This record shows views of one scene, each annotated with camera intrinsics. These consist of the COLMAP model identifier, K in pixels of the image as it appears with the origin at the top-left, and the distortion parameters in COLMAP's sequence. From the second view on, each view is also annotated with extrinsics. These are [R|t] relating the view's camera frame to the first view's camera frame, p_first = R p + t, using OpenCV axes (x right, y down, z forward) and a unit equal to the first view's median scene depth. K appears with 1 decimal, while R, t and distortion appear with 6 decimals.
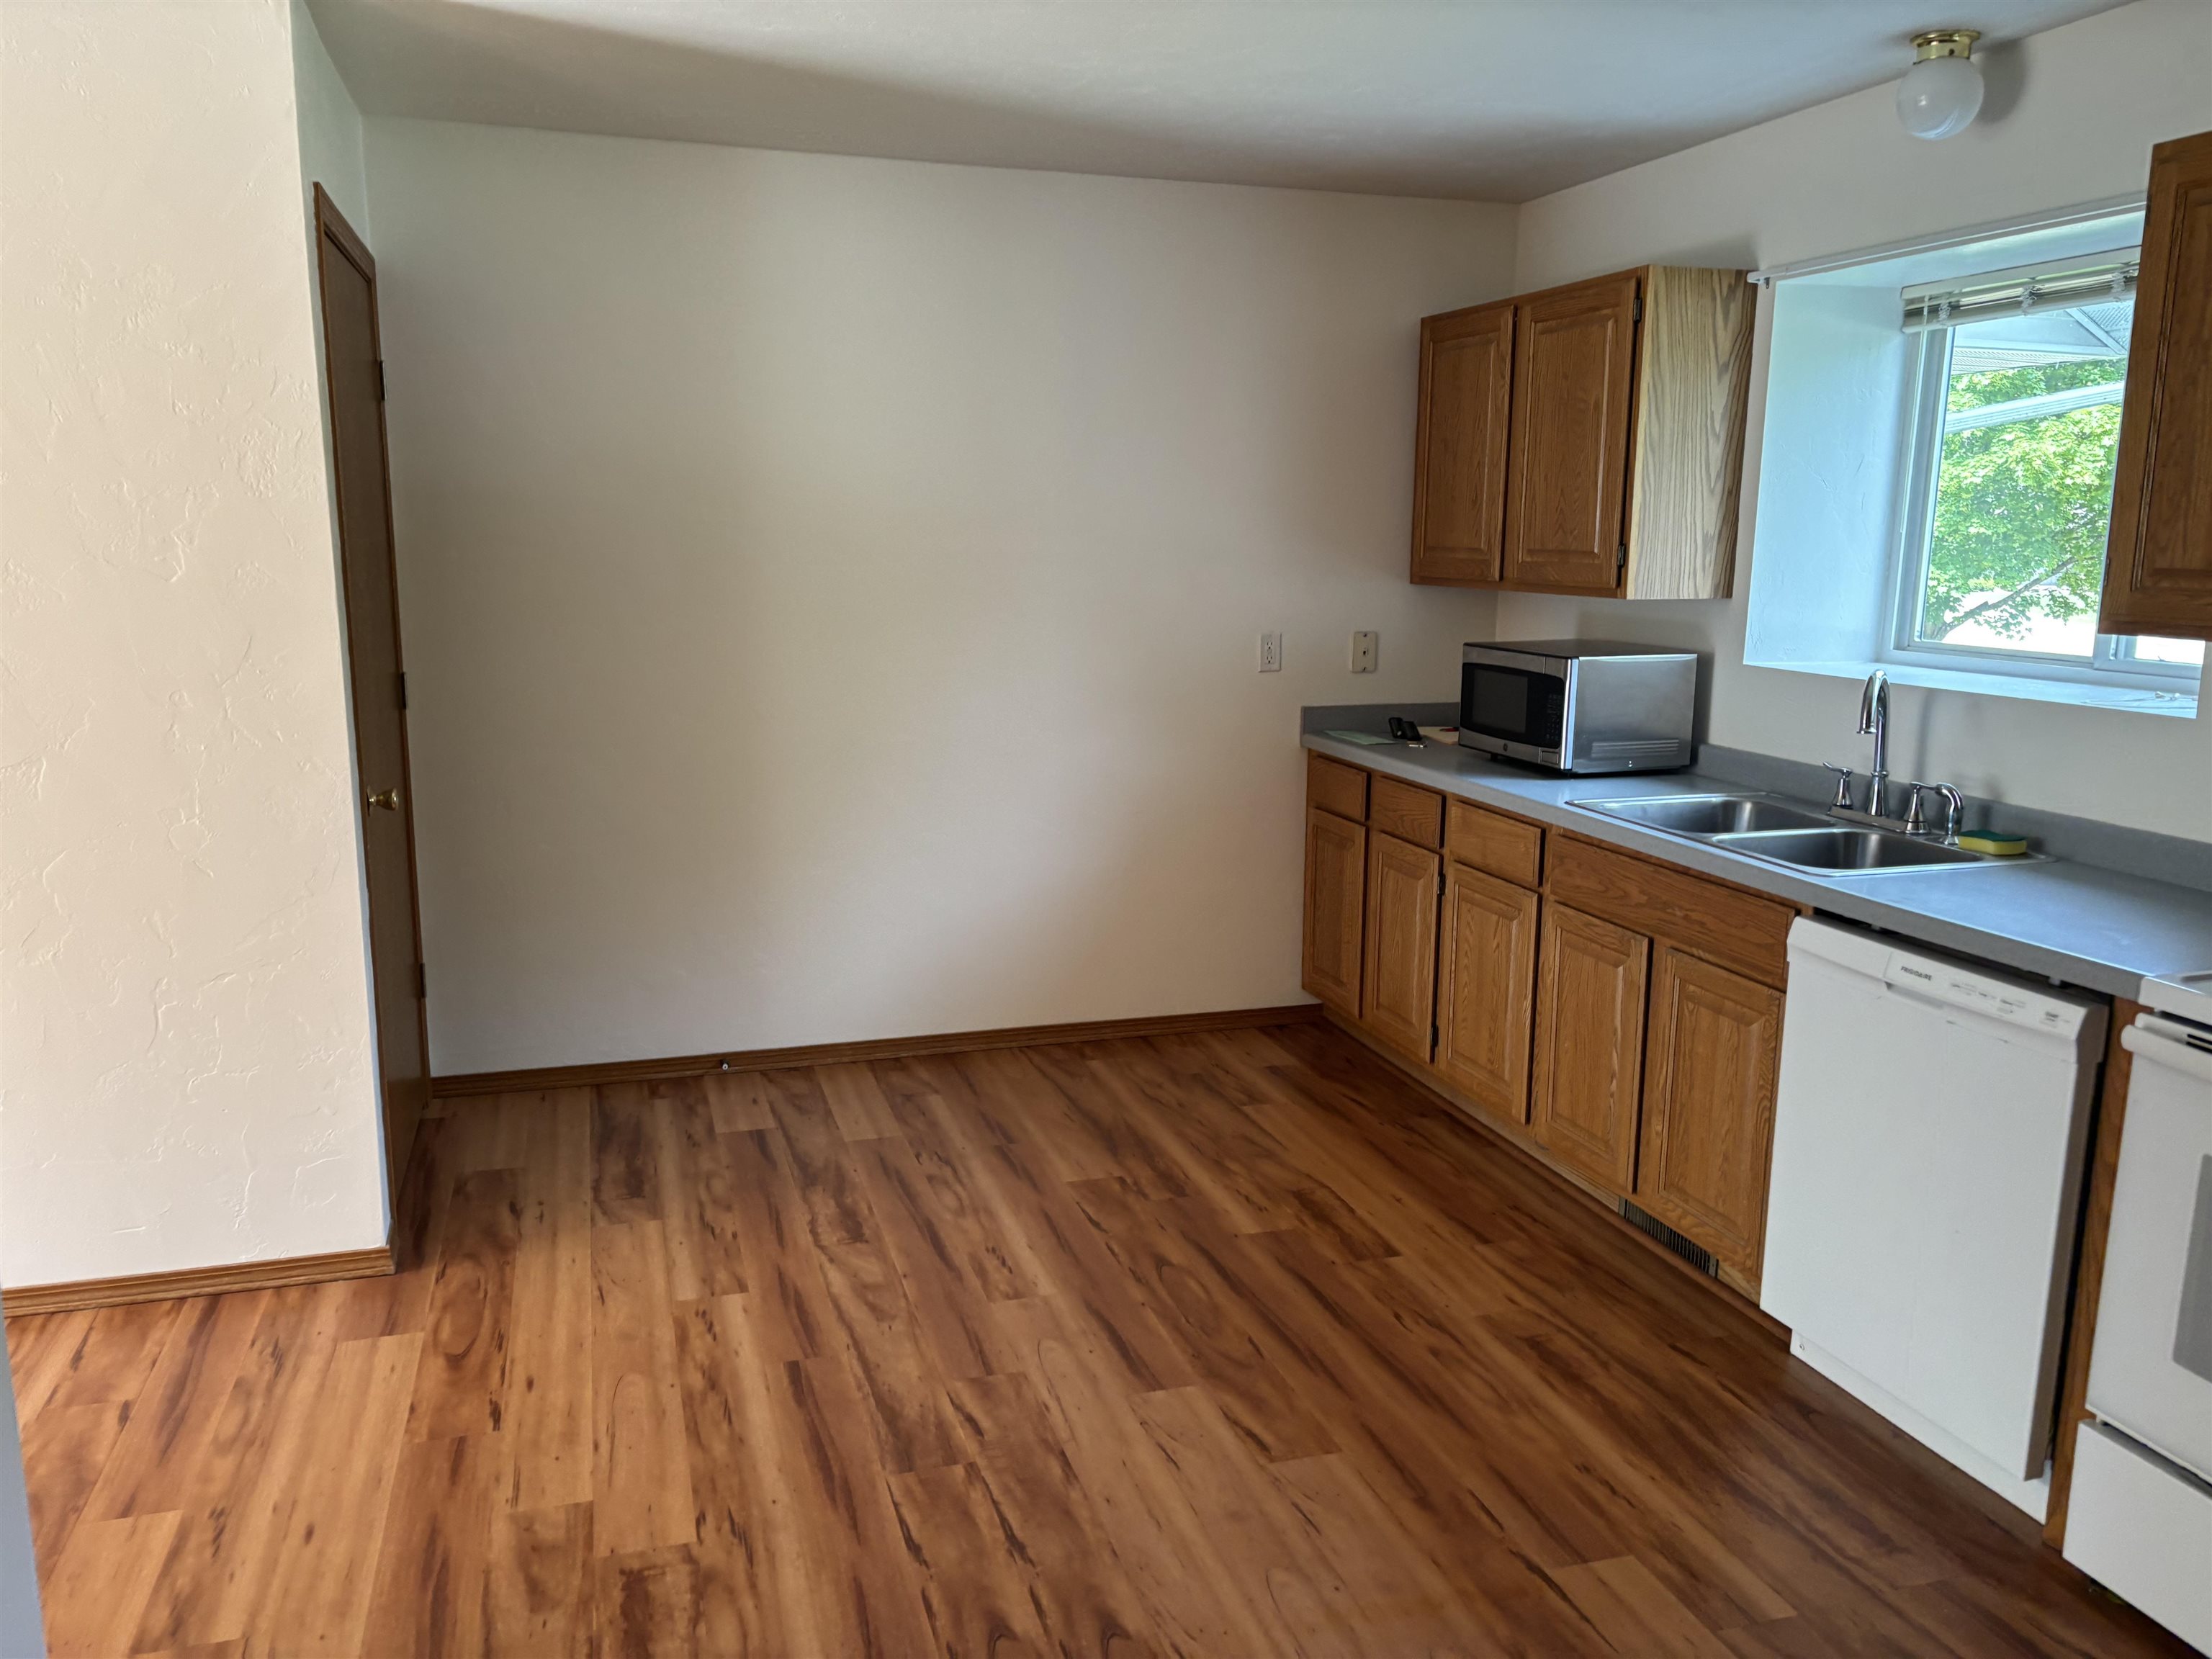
lens RADIAL K [[1645.7, 0, 1112.6], [0, 1645.7, 833.8], [0, 0, 1]] dist [0.048885, -0.056320]
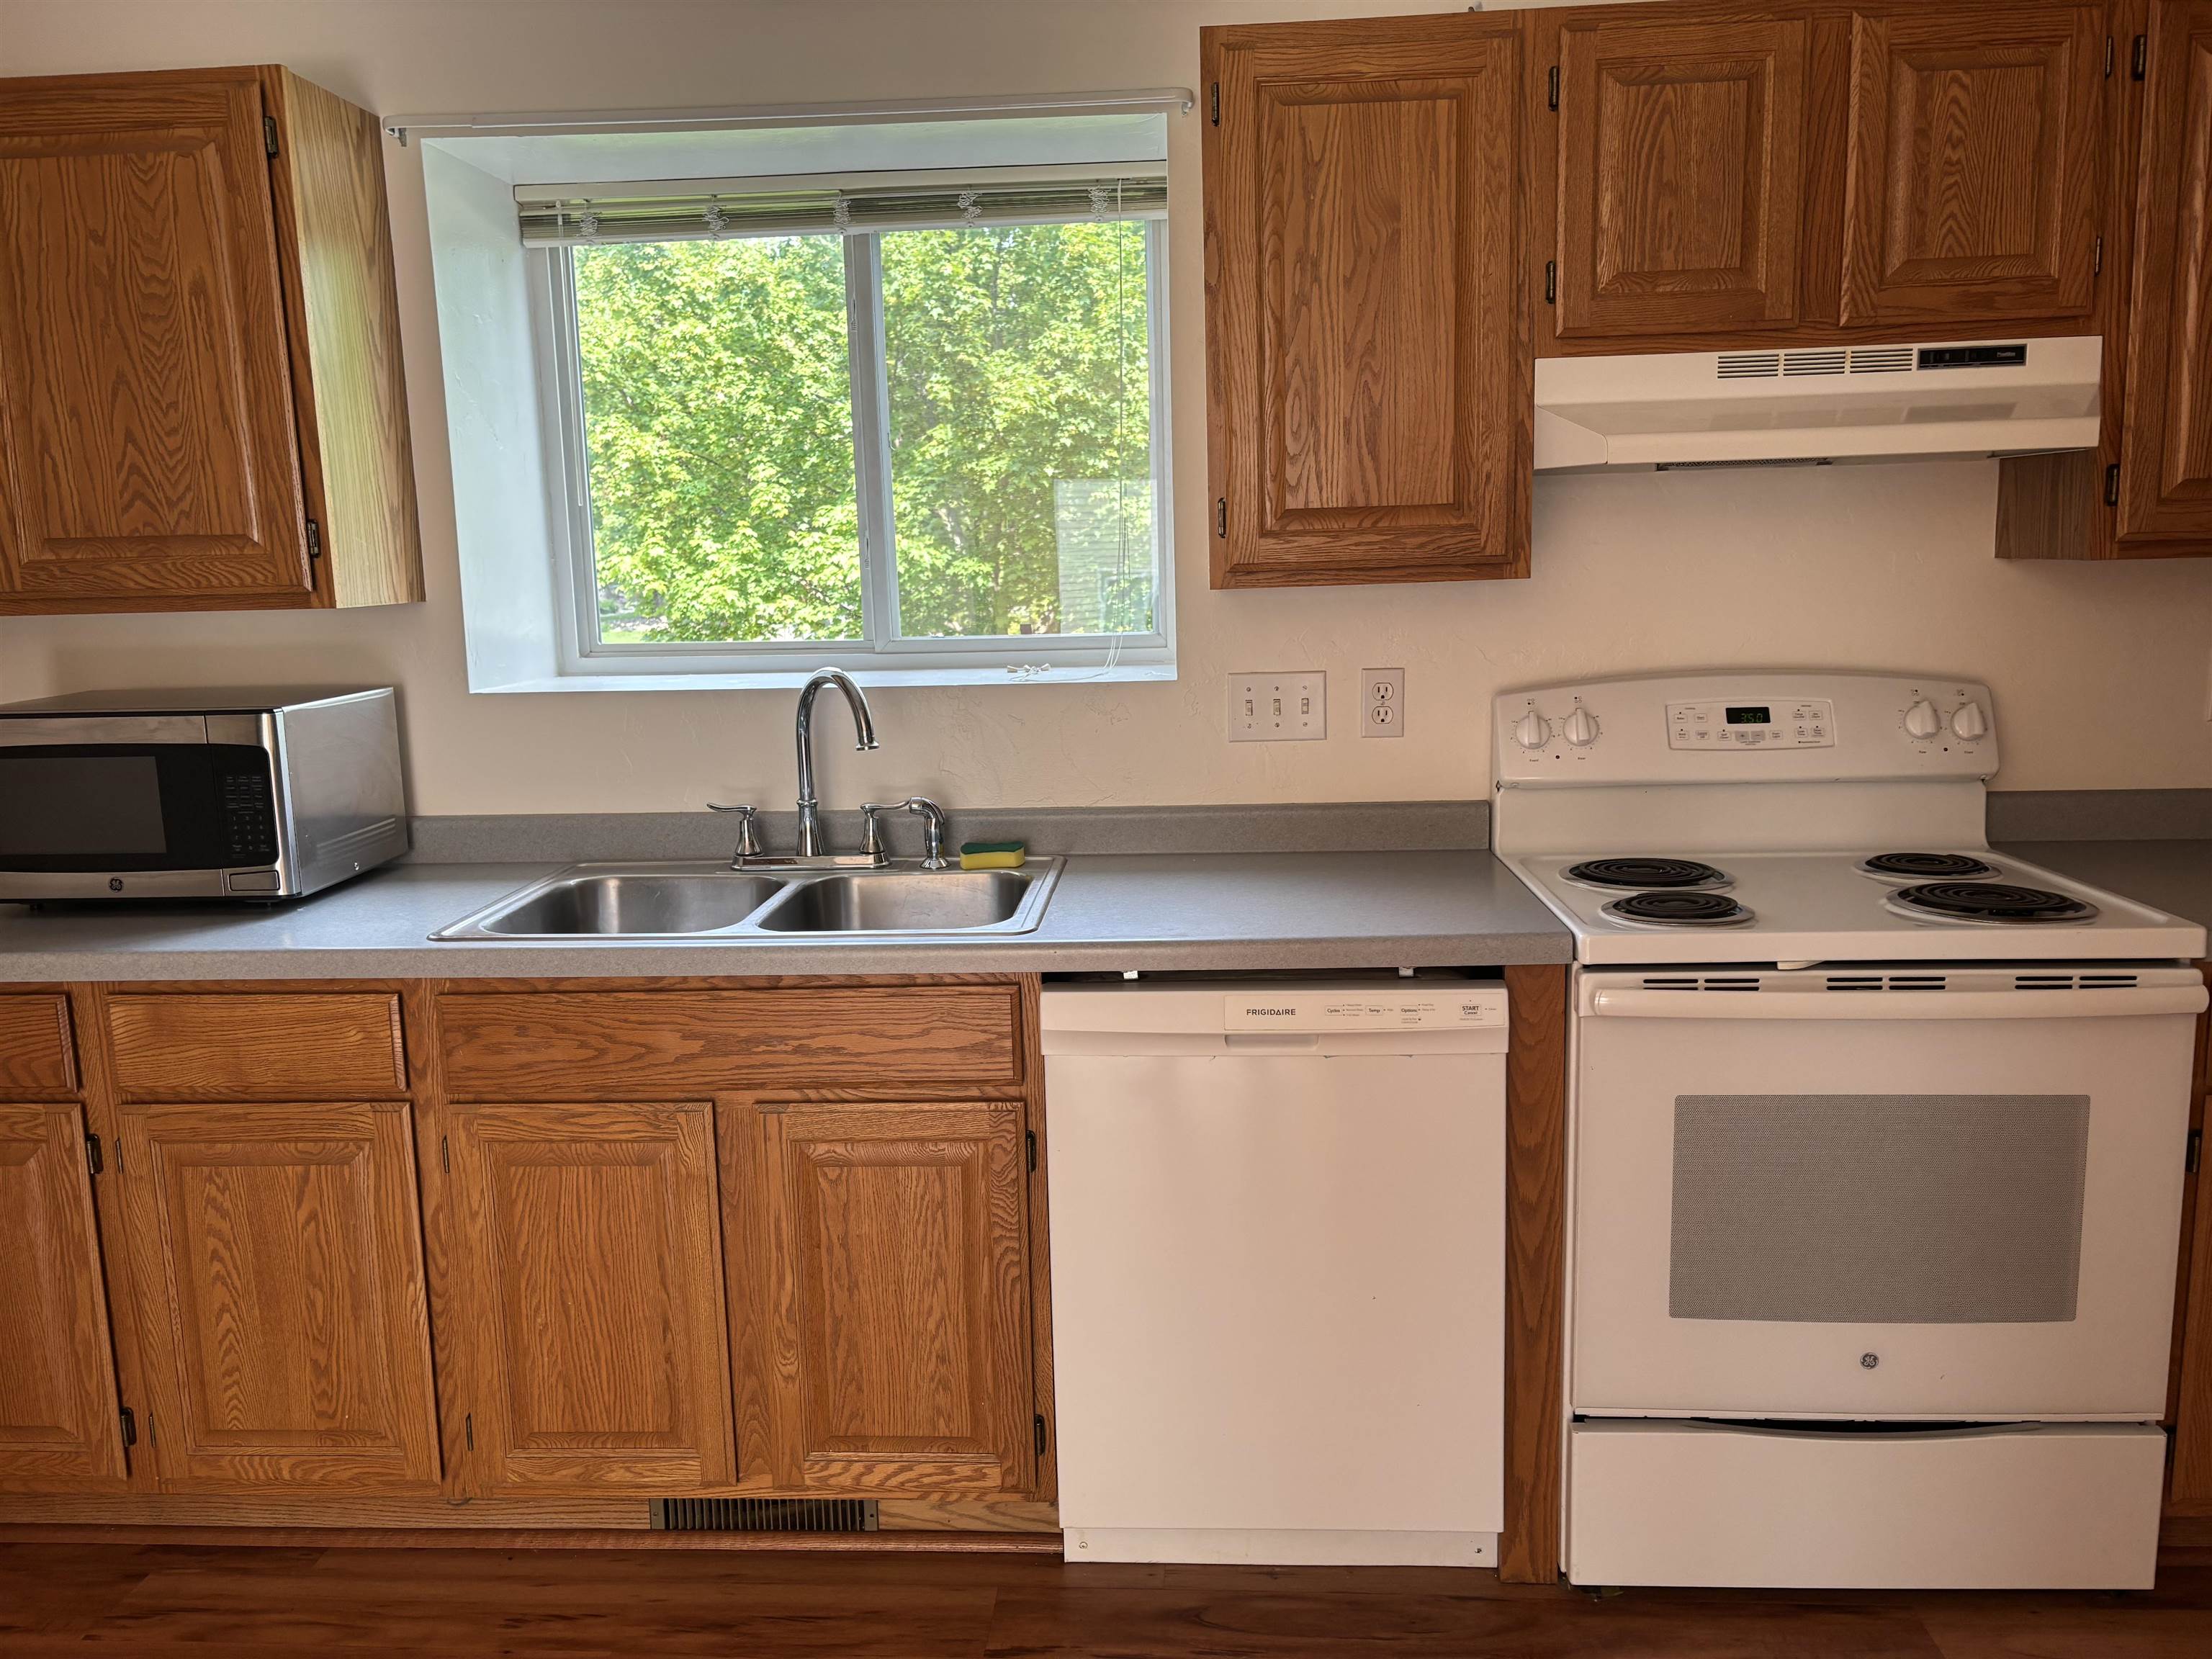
lens RADIAL K [[1645.7, 0, 1104.5], [0, 1645.7, 809.0], [0, 0, 1]] dist [0.048885, -0.056320]
pose [[0.356448, -0.164146, 0.919783, -0.175164], [0.199295, 0.975147, 0.096793, -0.071040], [-0.912812, 0.148806, 0.380303, 0.513010]]
